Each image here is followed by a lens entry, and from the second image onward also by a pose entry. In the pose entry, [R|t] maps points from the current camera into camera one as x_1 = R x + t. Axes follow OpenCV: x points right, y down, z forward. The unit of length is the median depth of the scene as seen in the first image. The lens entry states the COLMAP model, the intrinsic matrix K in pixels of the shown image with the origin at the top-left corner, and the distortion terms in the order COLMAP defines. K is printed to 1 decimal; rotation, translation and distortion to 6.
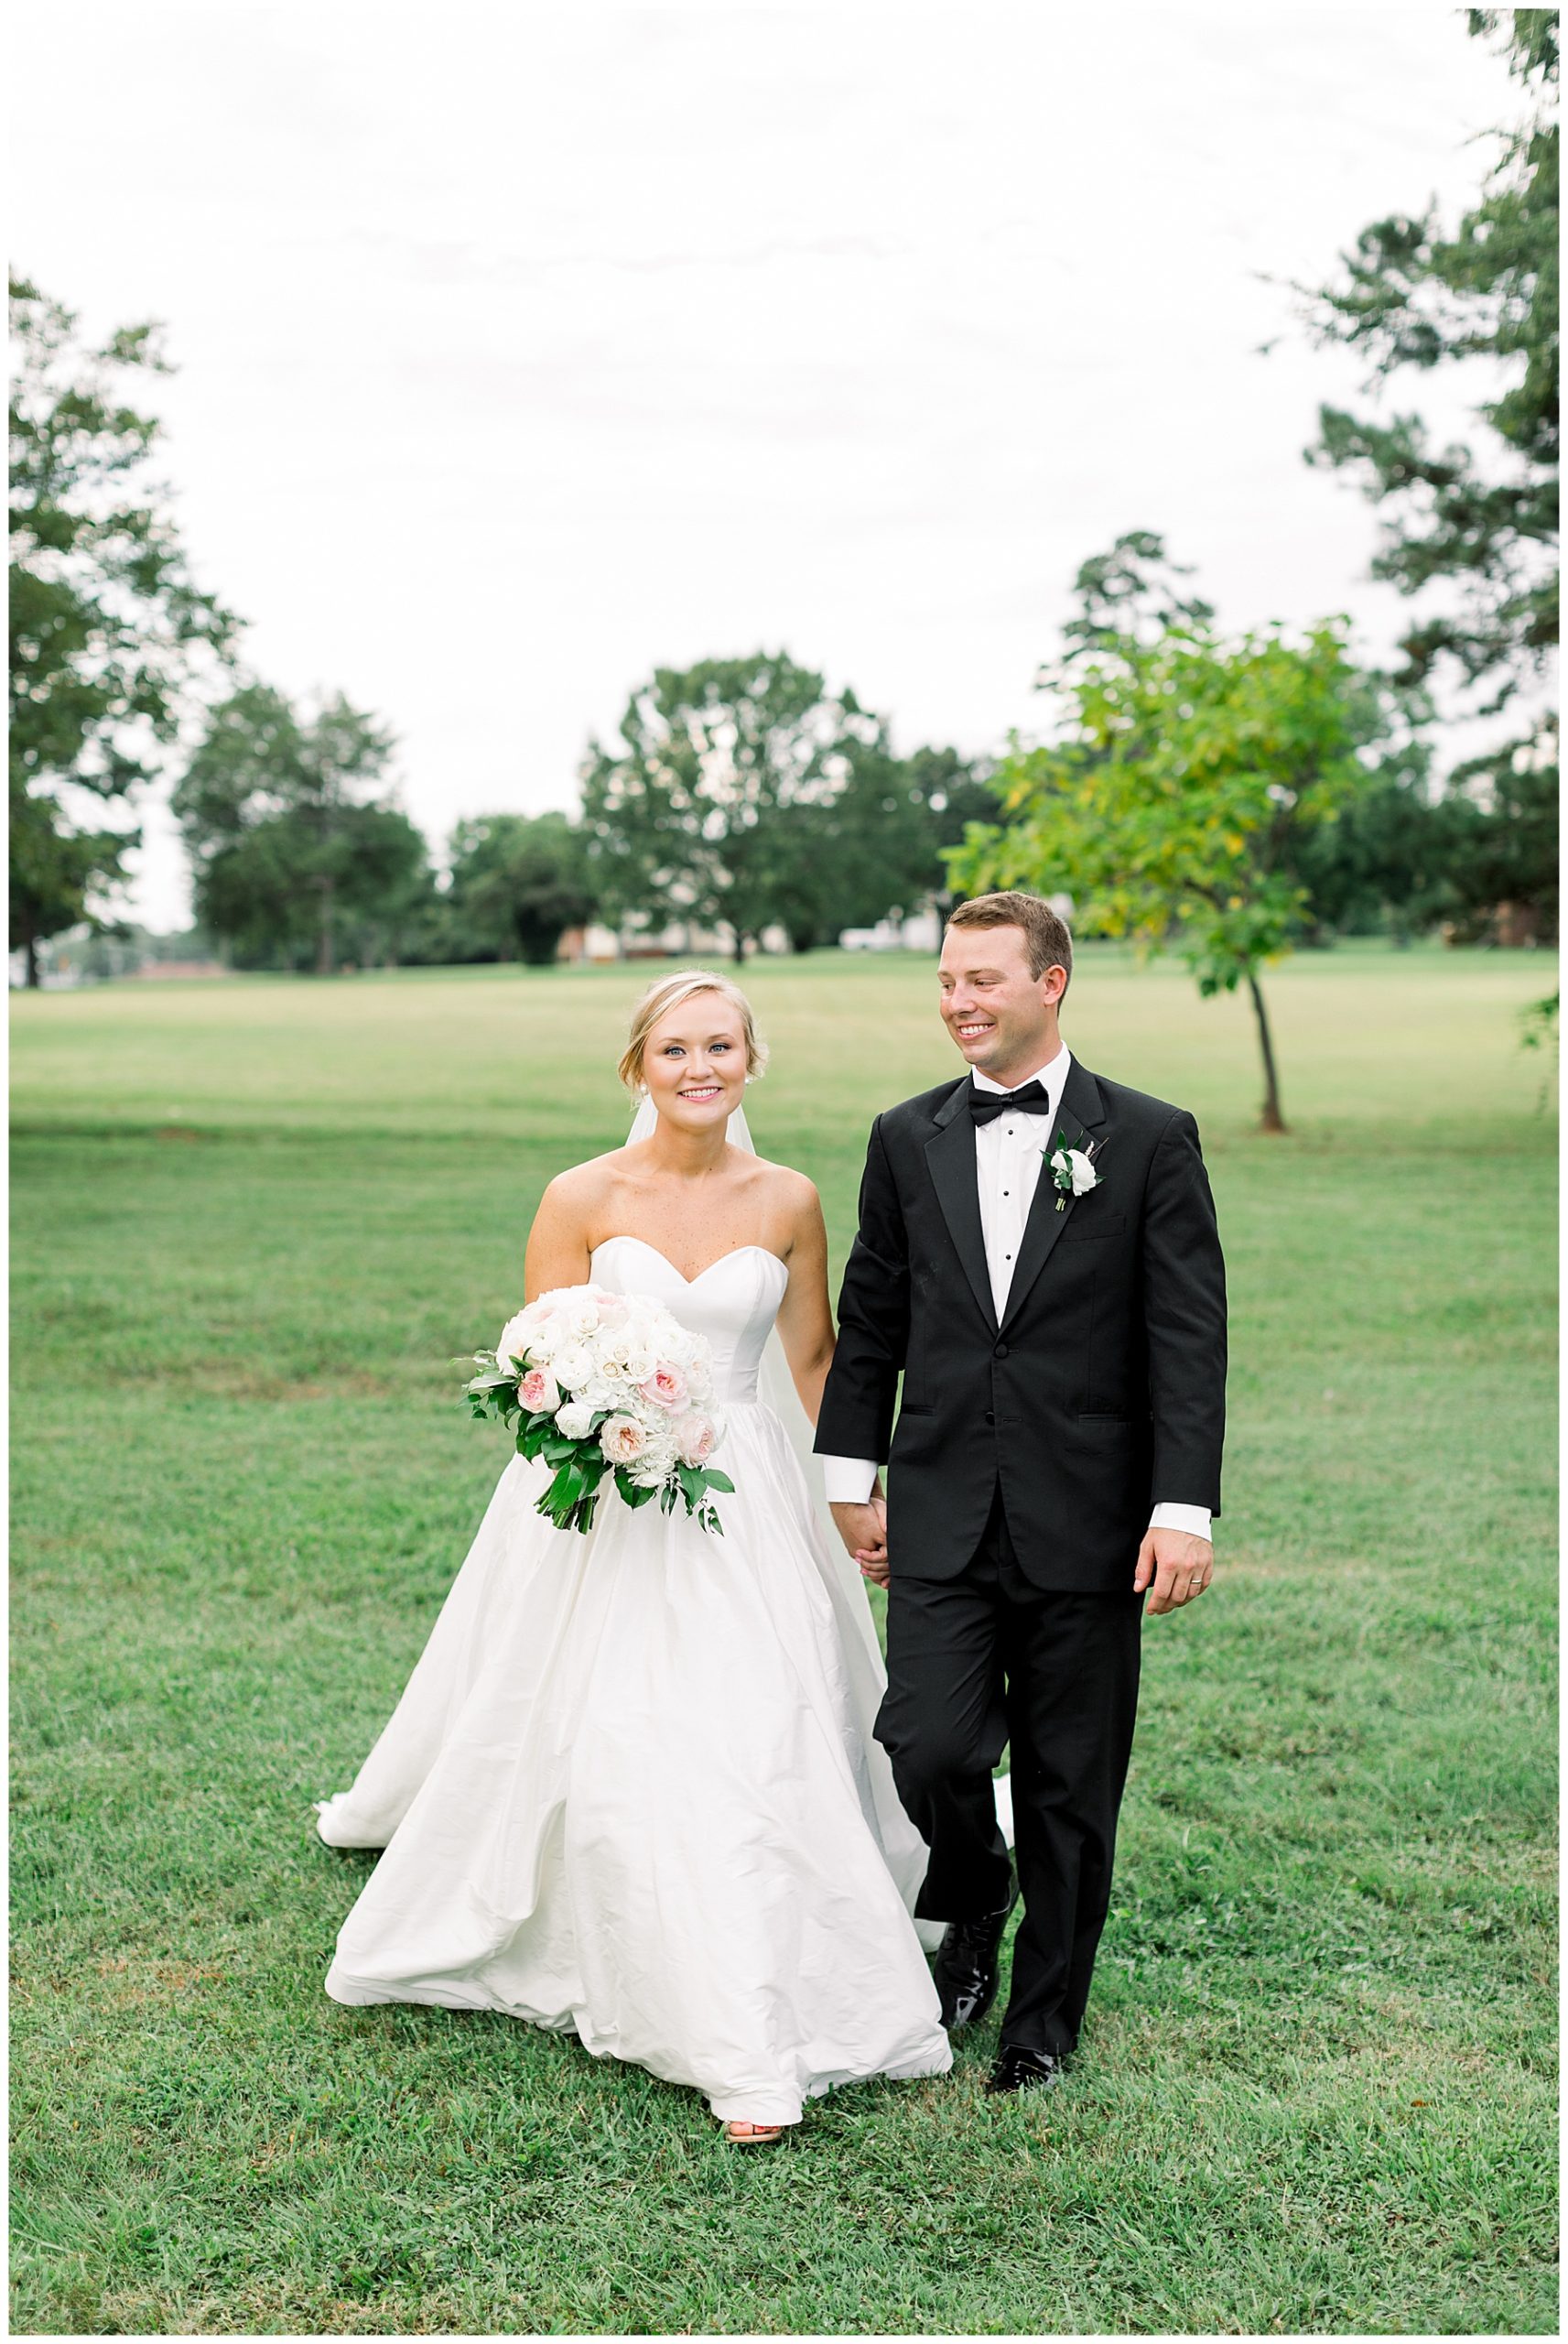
lens RADIAL K [[3318.1, 0, 784.0], [0, 3318.1, 1172.0], [0, 0, 1]] dist [0.007099, -0.016082]
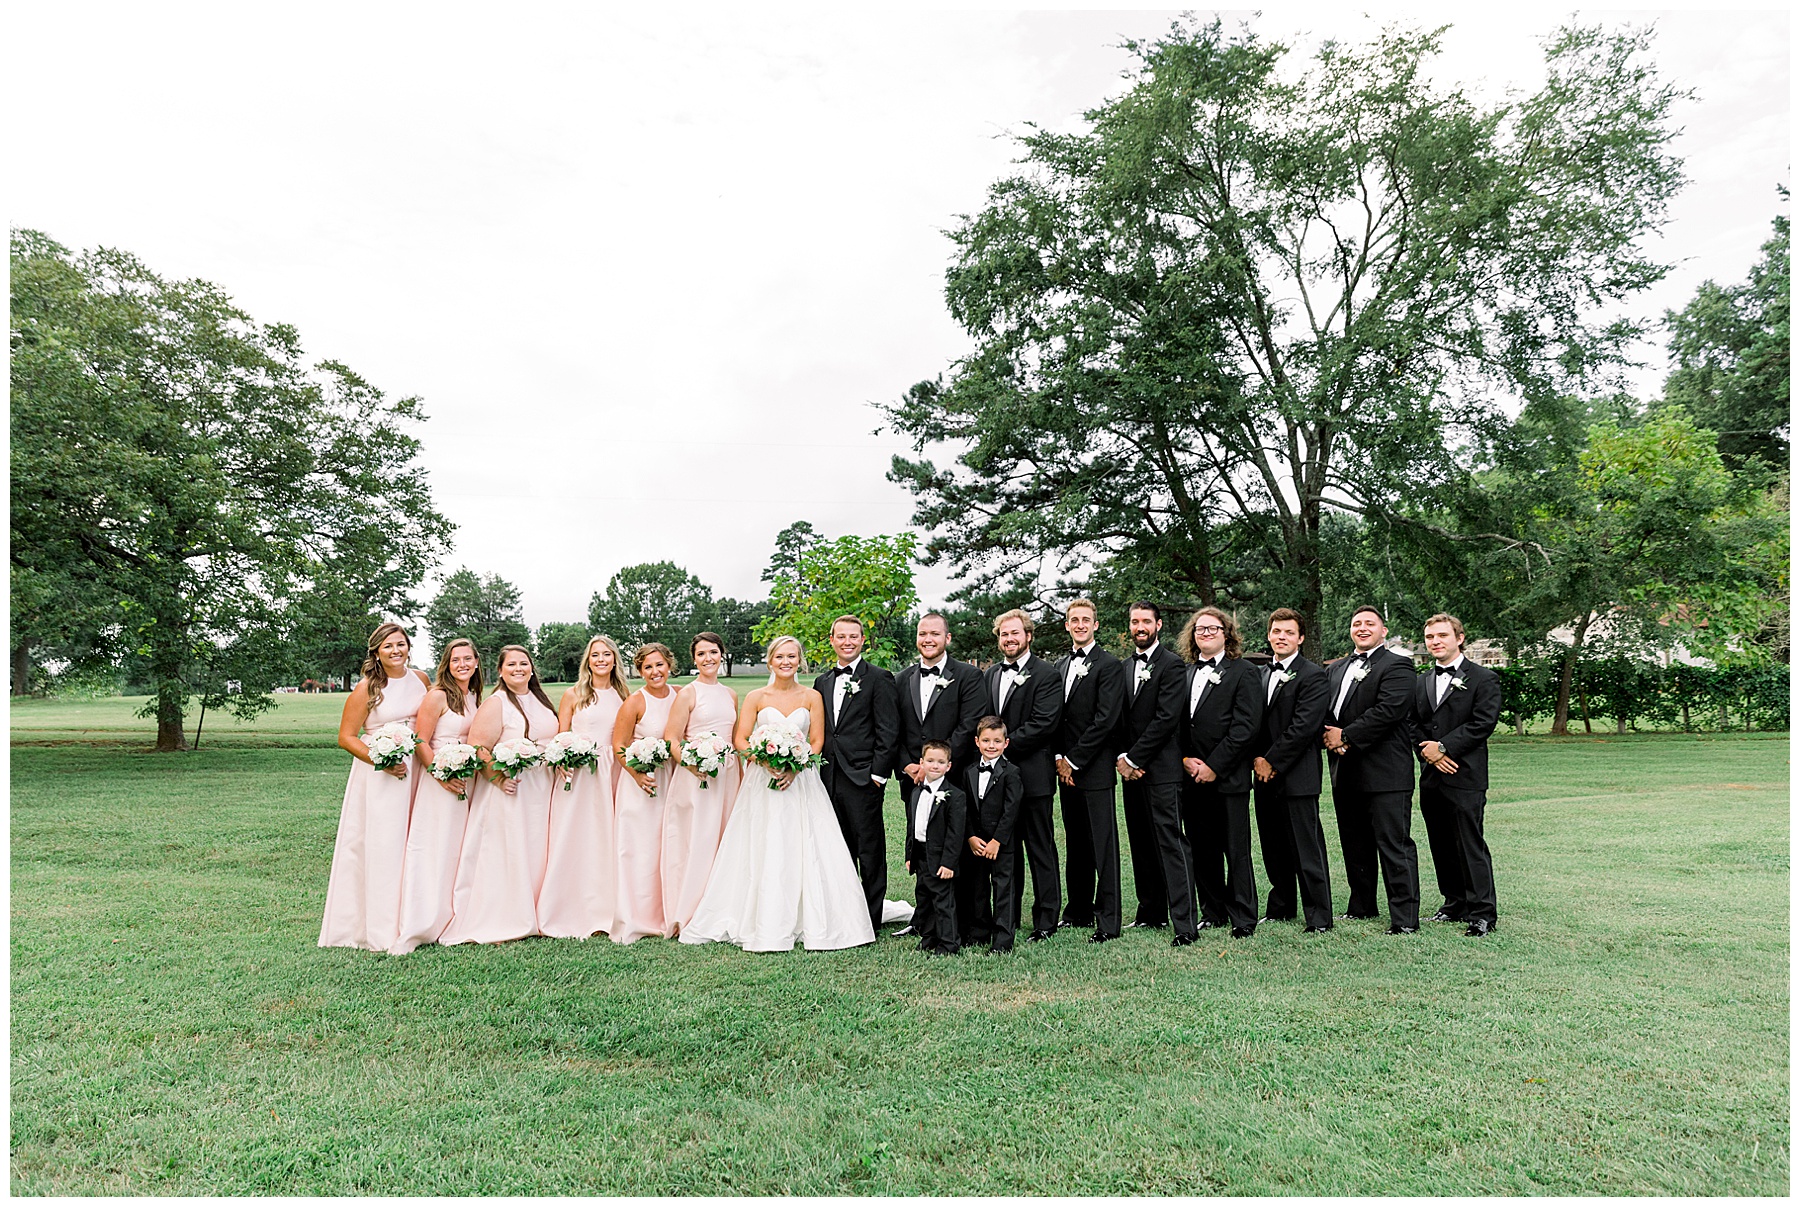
lens RADIAL K [[1199.9, 0, 863.4], [0, 1199.9, 592.1], [0, 0, 1]] dist [0.002956, -0.001083]
pose [[0.986495, 0.011025, 0.163423, -0.012994], [0.011598, 0.990526, -0.136835, 0.000076], [-0.163383, 0.136882, 0.977021, 0.112346]]
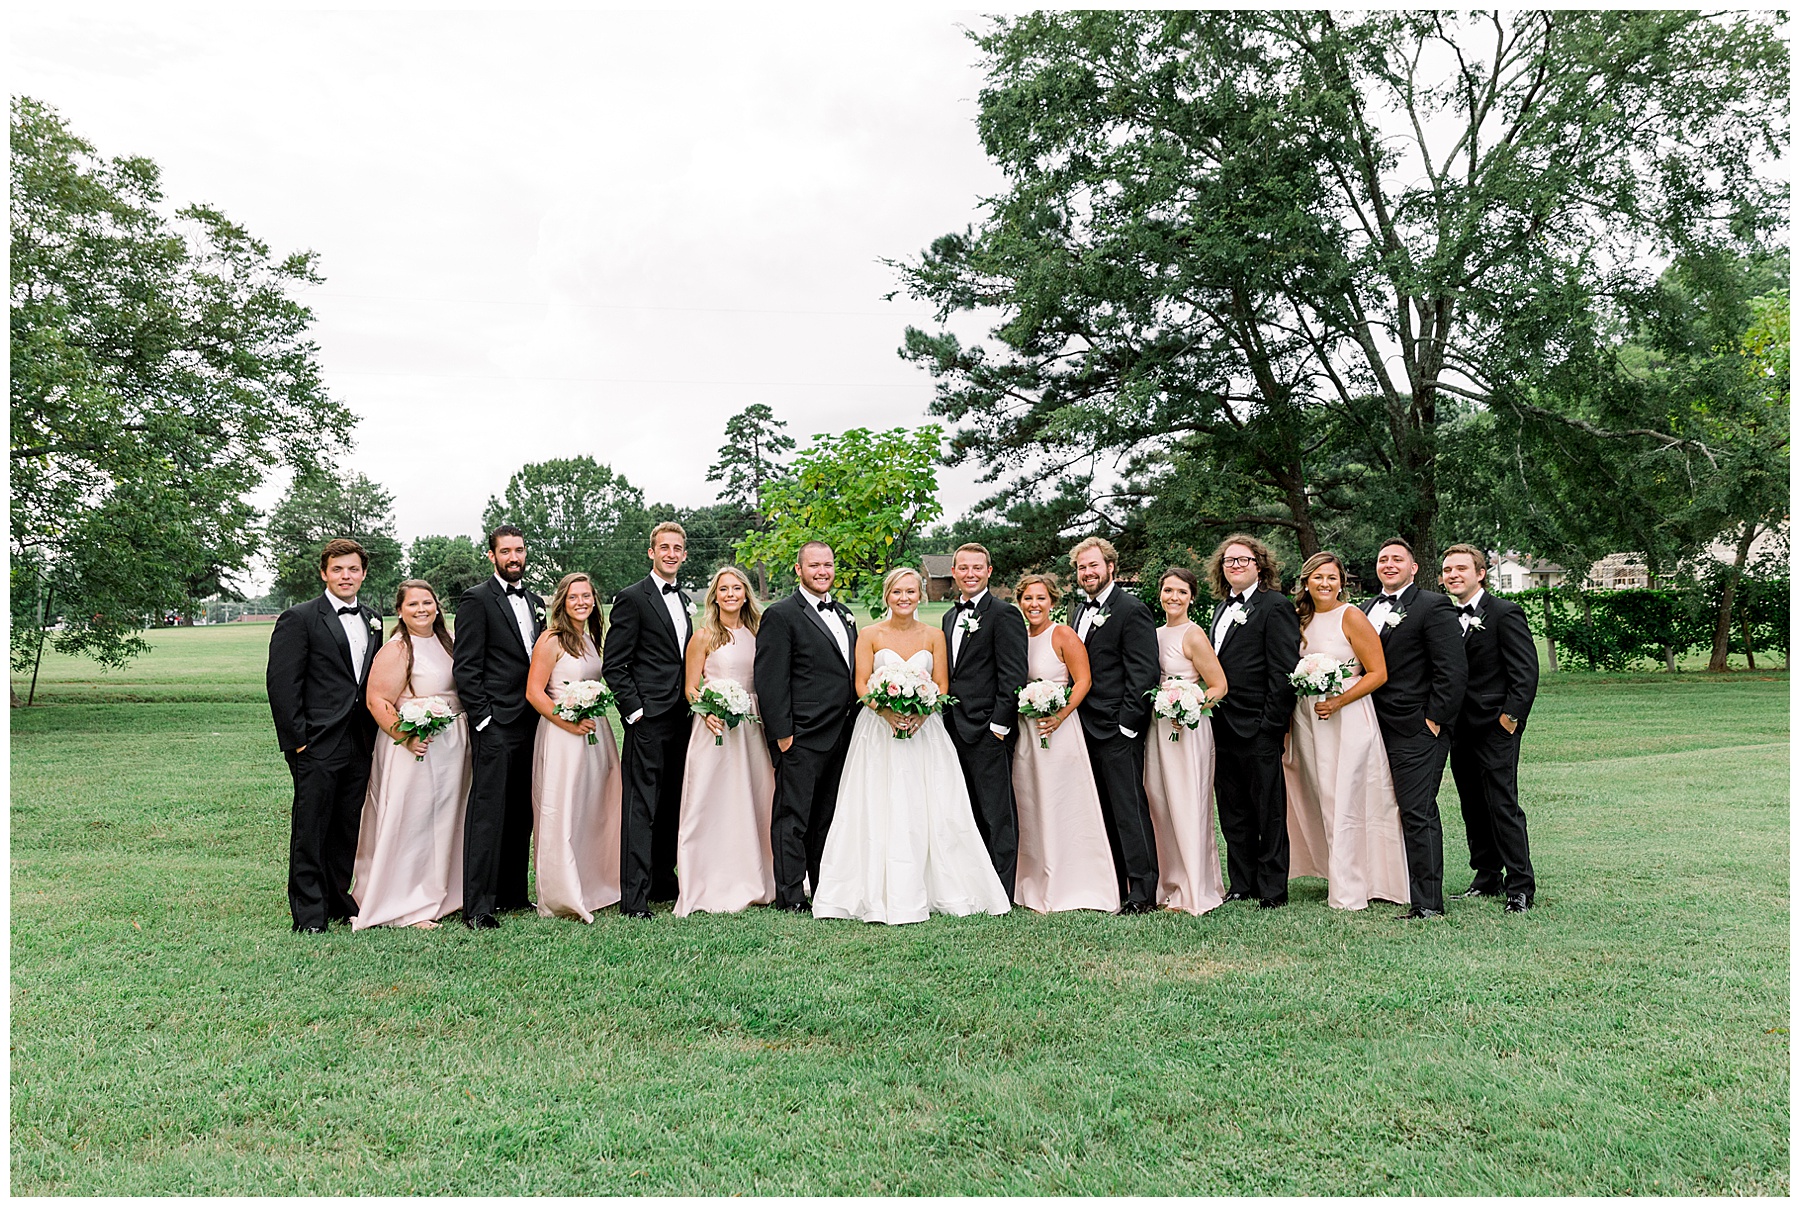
lens RADIAL K [[1553.1, 0, 923.4], [0, 1553.1, 532.5], [0, 0, 1]] dist [0.004968, 0.004742]
pose [[0.974552, 0.003980, 0.224127, -0.043350], [0.021500, 0.993573, -0.111131, -0.000234], [-0.223128, 0.113122, 0.968203, 0.090703]]
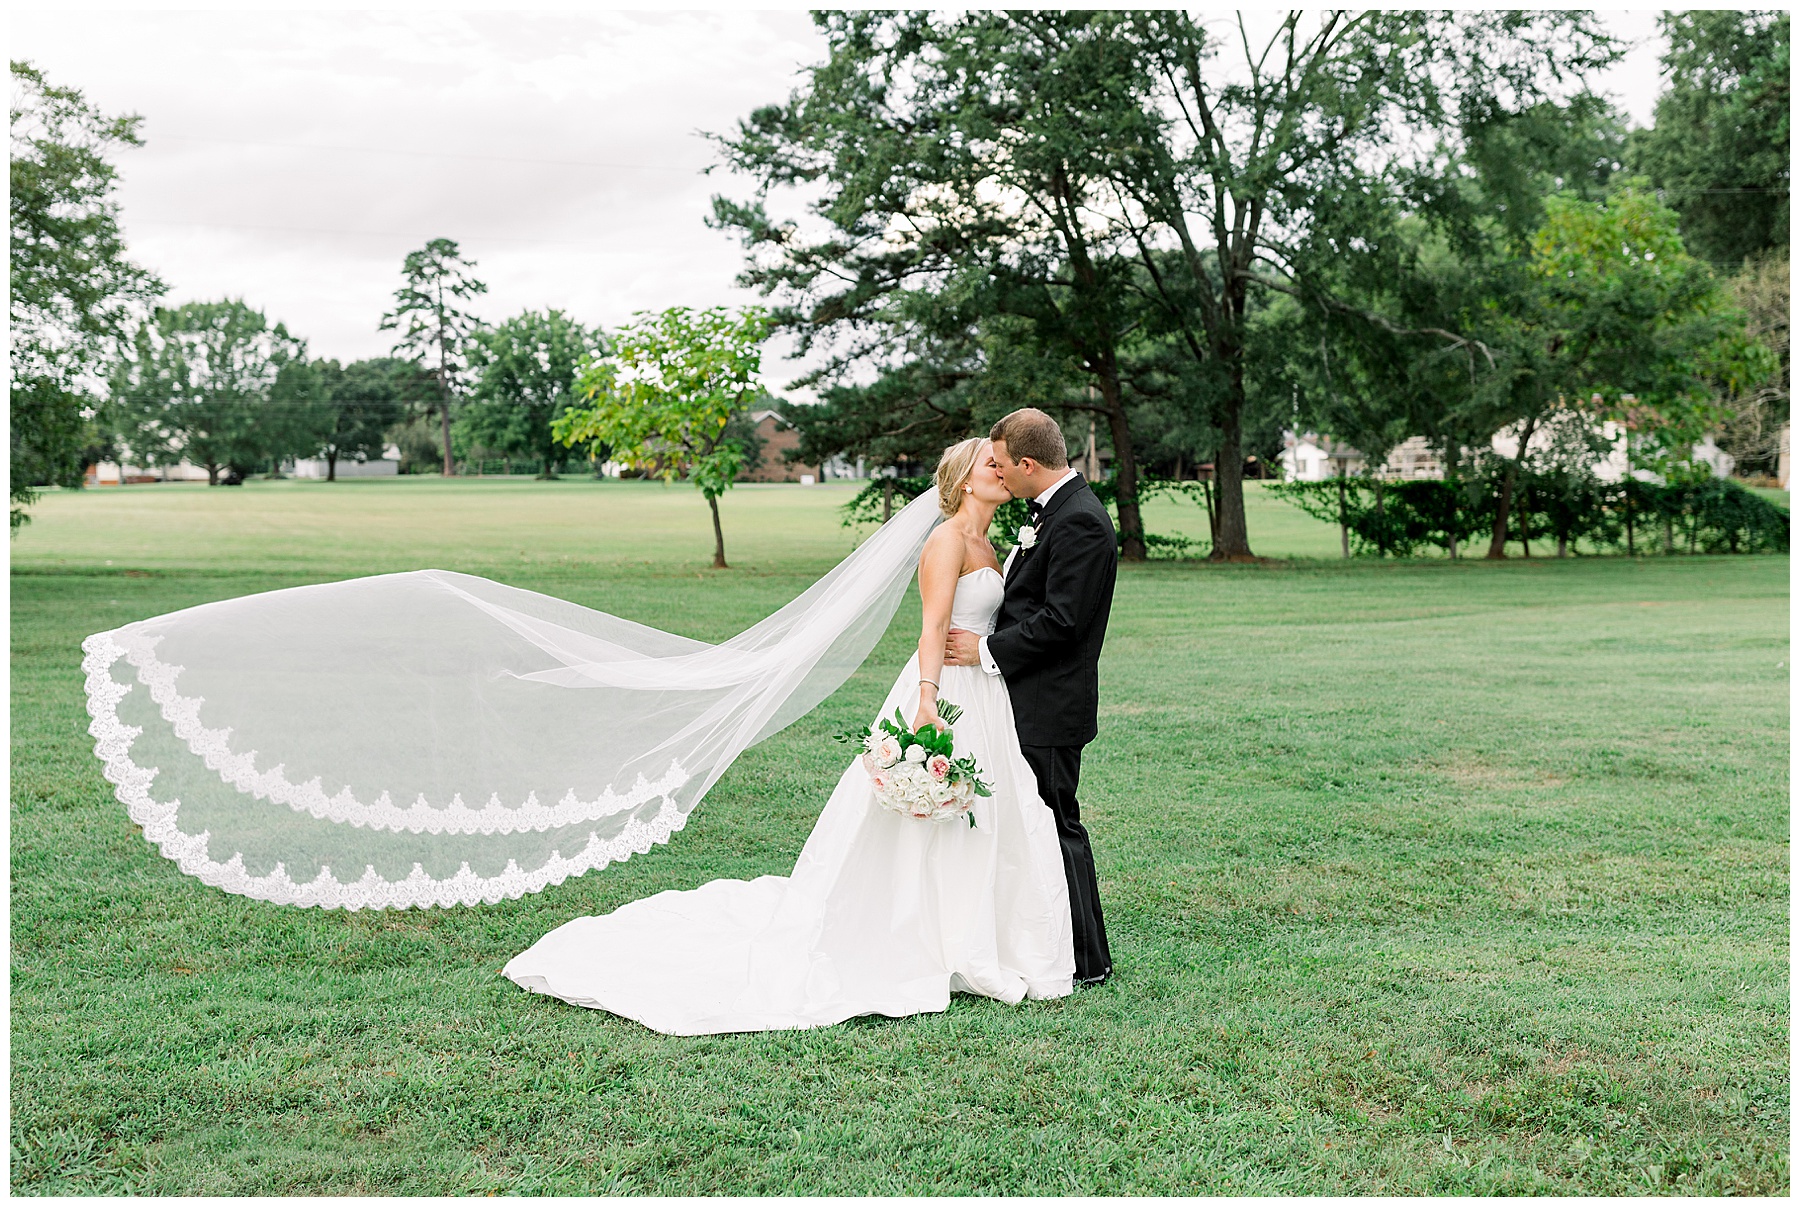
lens RADIAL K [[1915.5, 0, 901.1], [0, 1915.5, 571.0], [0, 0, 1]] dist [0.016825, -0.002273]
pose [[0.928707, -0.011720, 0.370630, -0.160386], [0.019386, 0.999668, -0.016965, 0.009996], [-0.370308, 0.022941, 0.928626, -0.079895]]
